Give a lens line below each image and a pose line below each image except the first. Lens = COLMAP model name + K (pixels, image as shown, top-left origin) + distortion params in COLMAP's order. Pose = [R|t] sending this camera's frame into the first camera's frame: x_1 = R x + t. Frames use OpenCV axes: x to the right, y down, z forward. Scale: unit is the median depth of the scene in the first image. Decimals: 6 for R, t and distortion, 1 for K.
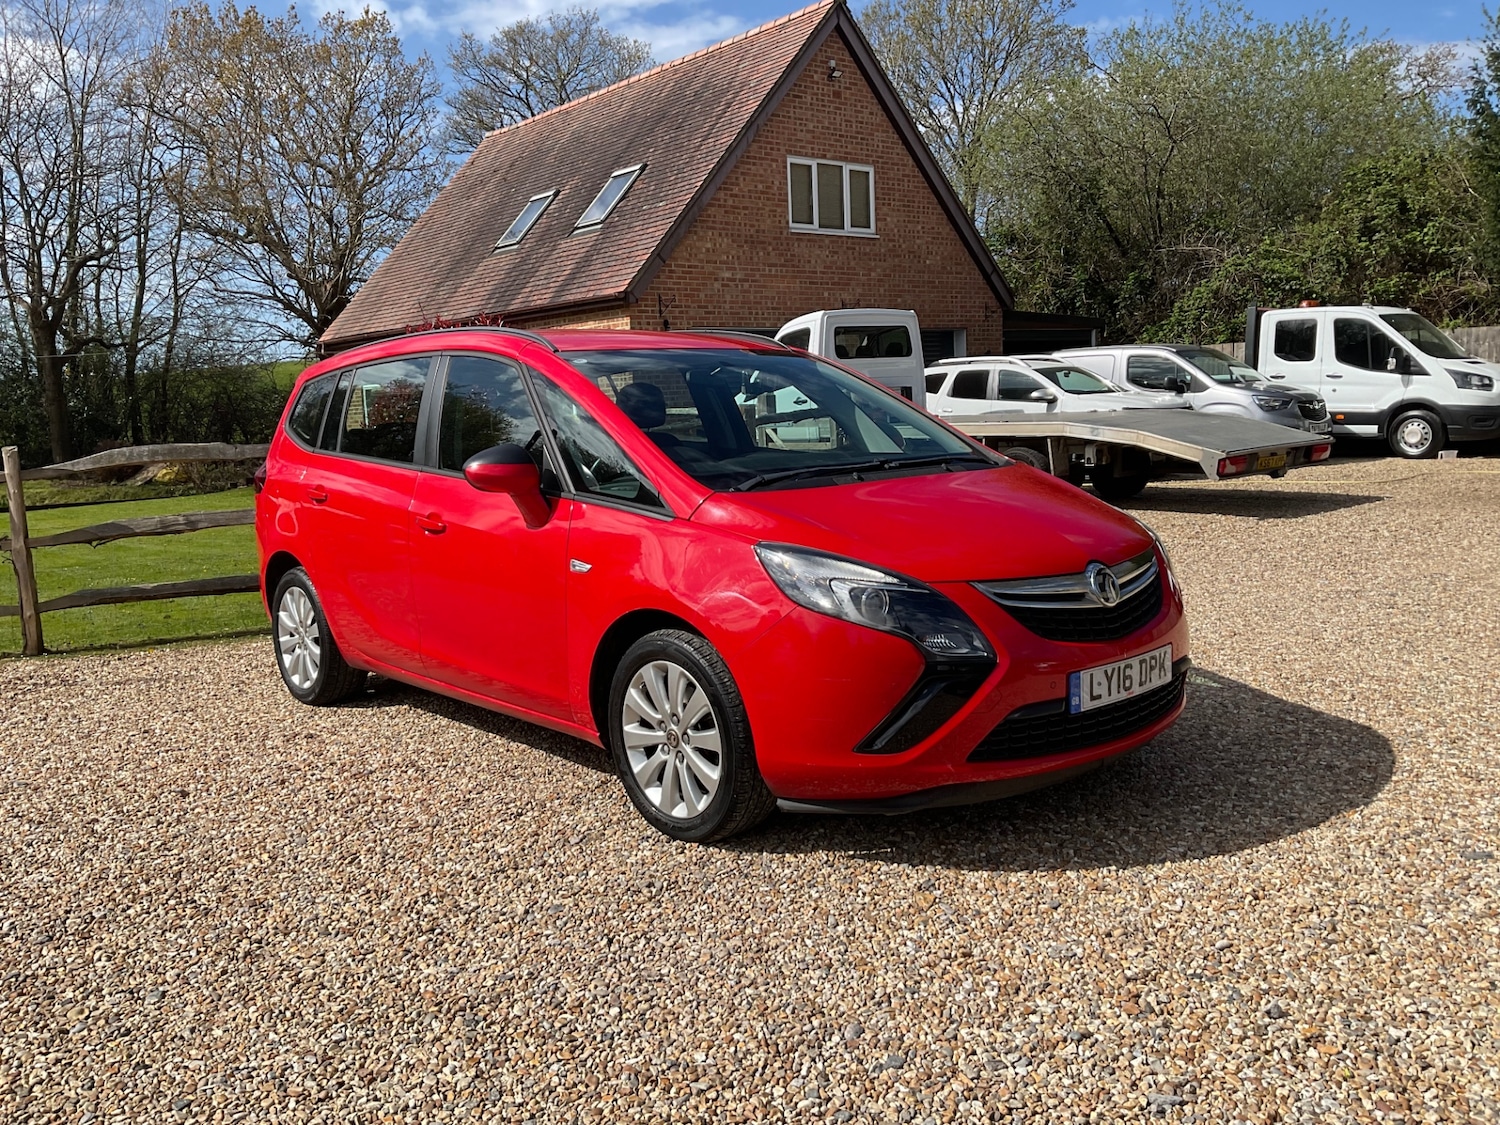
lens RADIAL K [[1217.5, 0, 746.1], [0, 1217.5, 585.4], [0, 0, 1]] dist [0.066905, -0.128573]
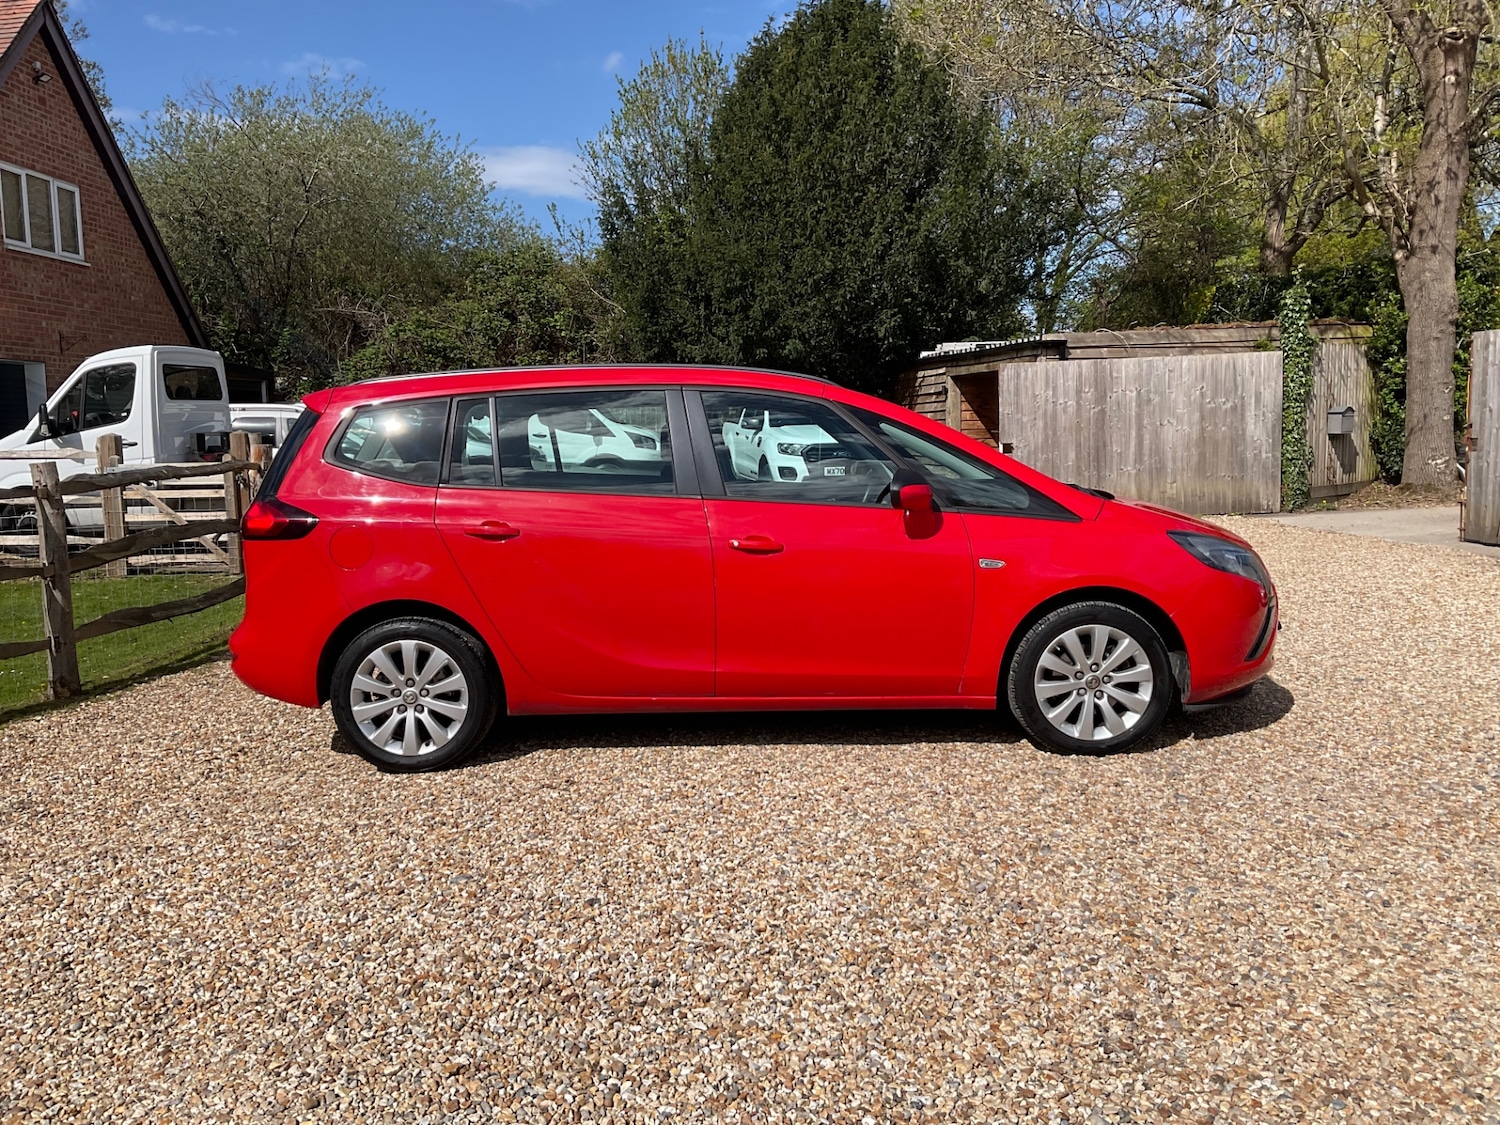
lens RADIAL K [[1229.8, 0, 750.0], [0, 1229.8, 562.5], [0, 0, 1]] dist [0.036367, -0.060125]
pose [[0.667983, -0.051463, 0.742395, -0.293522], [0.100623, 0.994690, -0.021585, -0.003476], [-0.737342, 0.089120, 0.669615, 0.077576]]
